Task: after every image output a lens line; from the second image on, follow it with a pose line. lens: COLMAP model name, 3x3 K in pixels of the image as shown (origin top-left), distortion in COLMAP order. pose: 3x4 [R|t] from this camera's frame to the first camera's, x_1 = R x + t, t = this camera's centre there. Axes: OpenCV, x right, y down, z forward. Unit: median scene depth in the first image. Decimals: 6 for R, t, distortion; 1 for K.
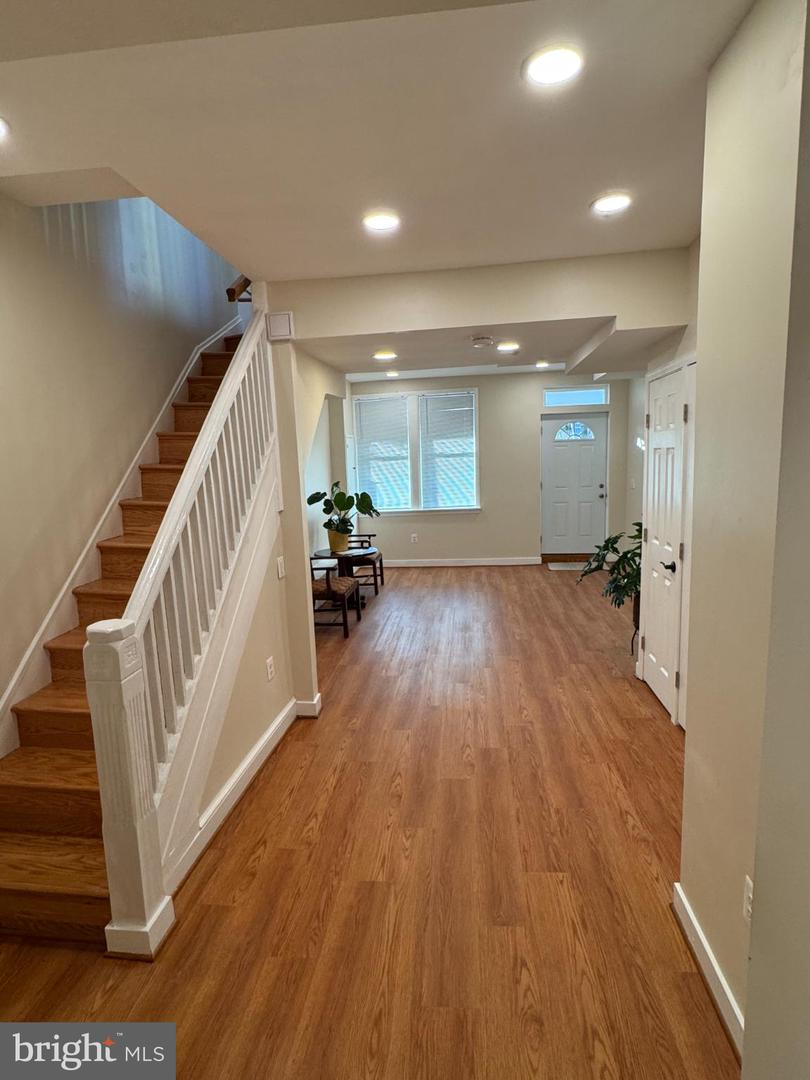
lens RADIAL K [[555.1, 0, 410.8], [0, 555.1, 540.2], [0, 0, 1]] dist [0.001704, 0.000696]
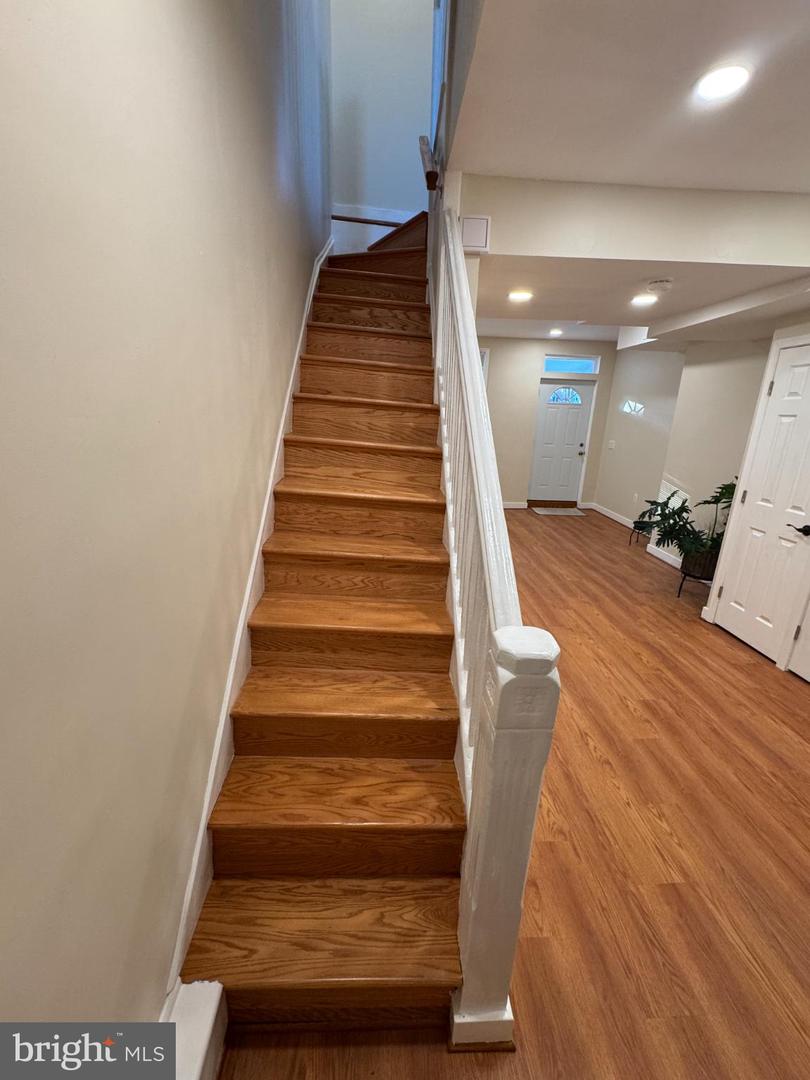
lens RADIAL K [[433.3, 0, 409.4], [0, 433.3, 536.7], [0, 0, 1]] dist [-0.002055, 0.000284]
pose [[0.985966, 0.023995, 0.165213, -0.340633], [-0.045640, 0.990660, 0.128489, -0.010007], [-0.160587, -0.134226, 0.977852, 0.248859]]
